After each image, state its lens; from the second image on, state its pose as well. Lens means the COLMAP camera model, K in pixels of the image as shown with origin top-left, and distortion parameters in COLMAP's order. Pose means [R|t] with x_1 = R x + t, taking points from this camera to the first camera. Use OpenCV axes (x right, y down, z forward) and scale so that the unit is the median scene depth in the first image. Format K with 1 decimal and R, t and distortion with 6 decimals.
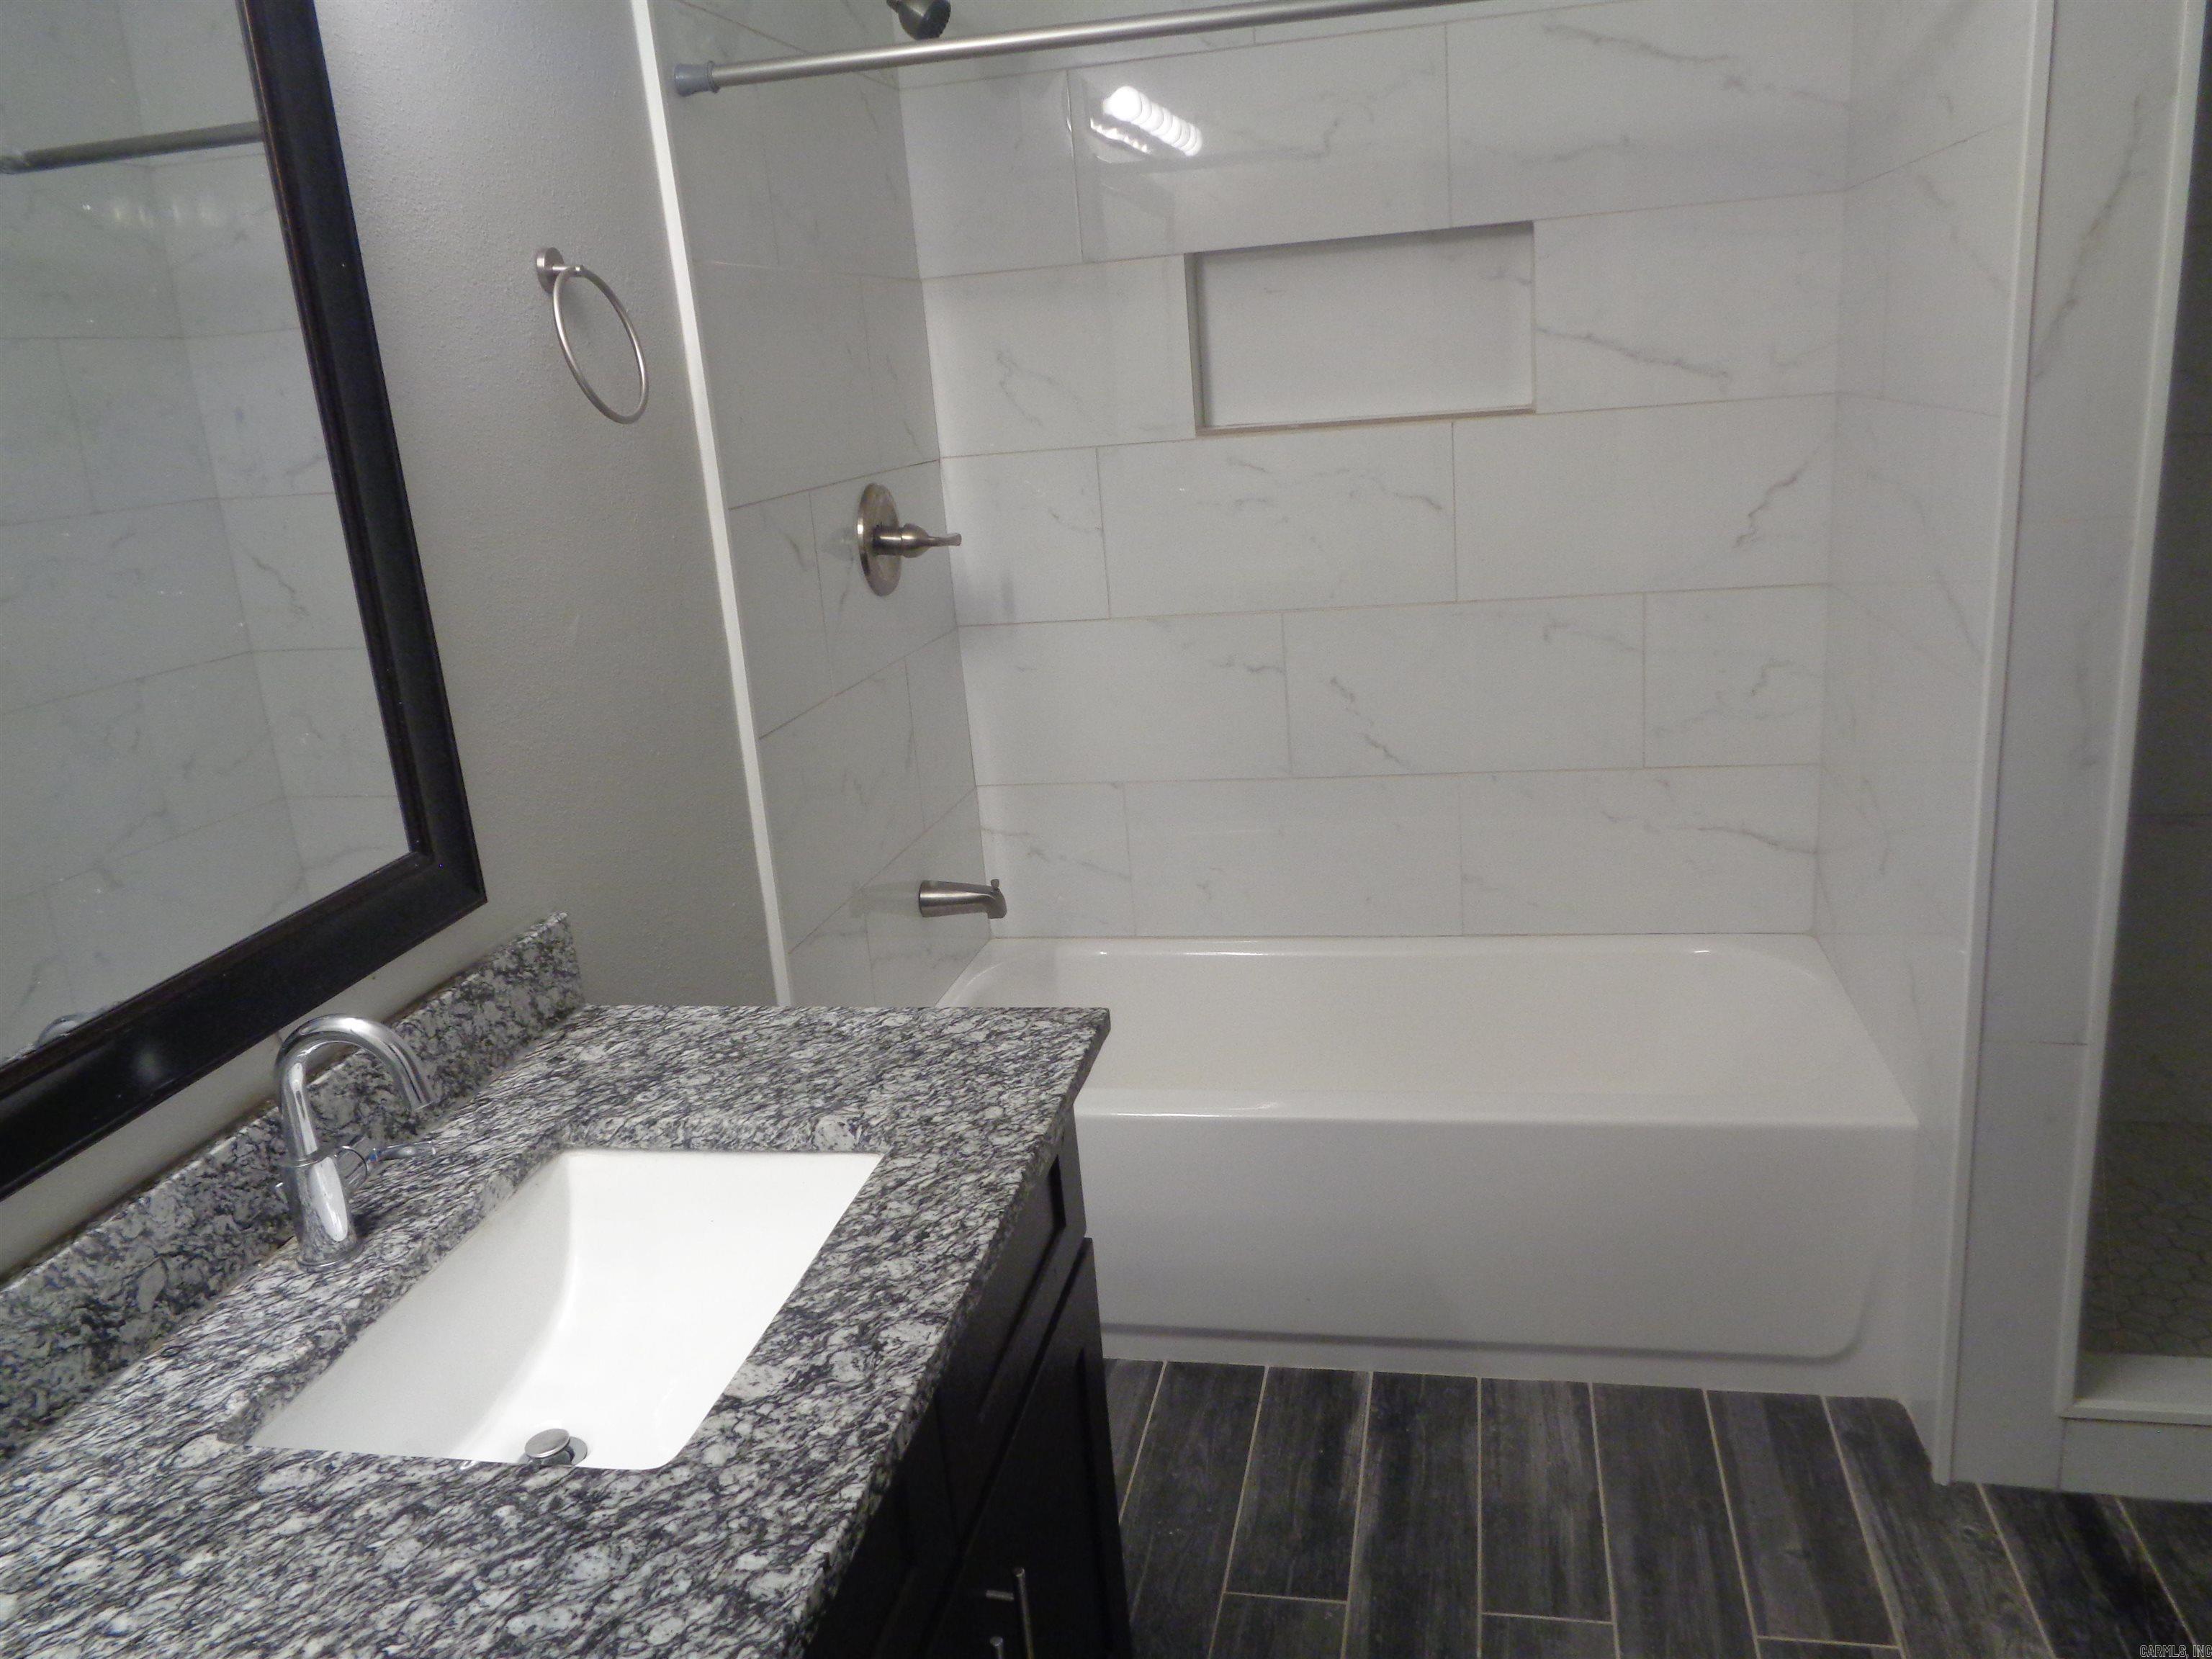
lens RADIAL K [[1666.0, 0, 1106.0], [0, 1666.0, 829.5], [0, 0, 1]] dist [0.000625, 0.001581]
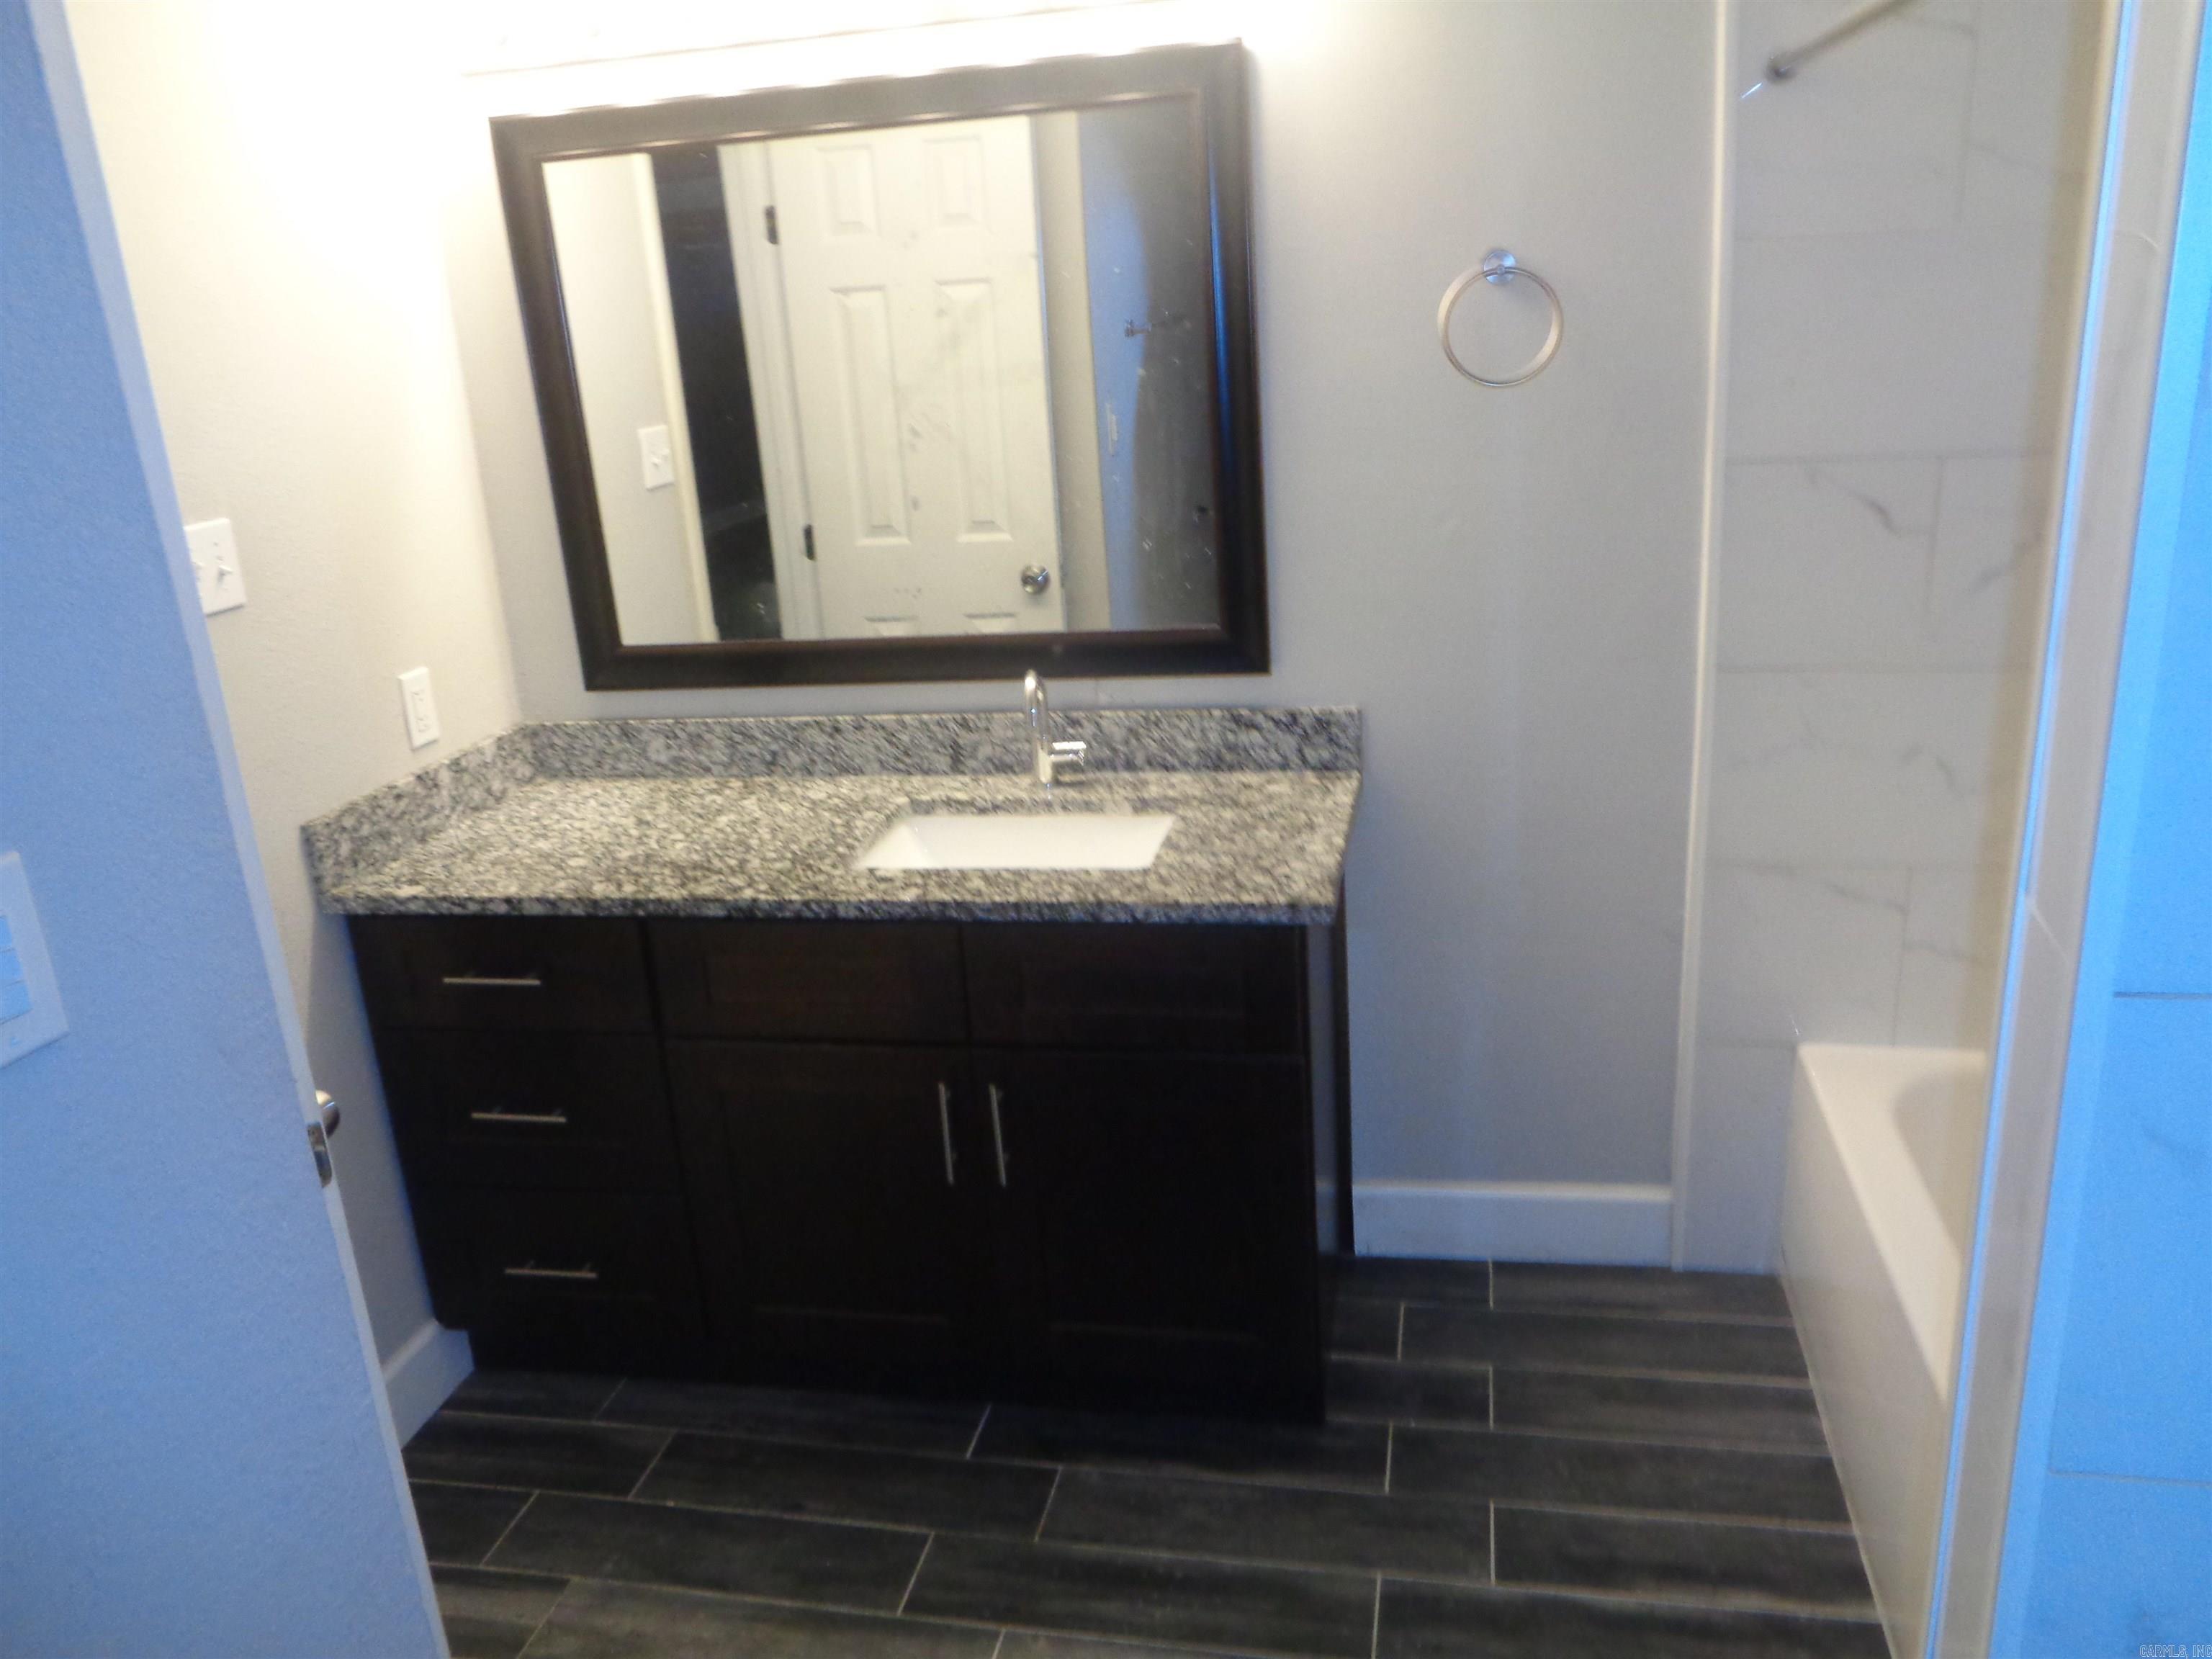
lens RADIAL K [[1666.0, 0, 1106.0], [0, 1666.0, 829.5], [0, 0, 1]] dist [0.000625, 0.001581]
pose [[0.008502, 0.394356, -0.918918, 1.259315], [-0.217862, 0.897607, 0.383195, -0.435478], [0.975943, 0.196940, 0.093547, 0.760826]]
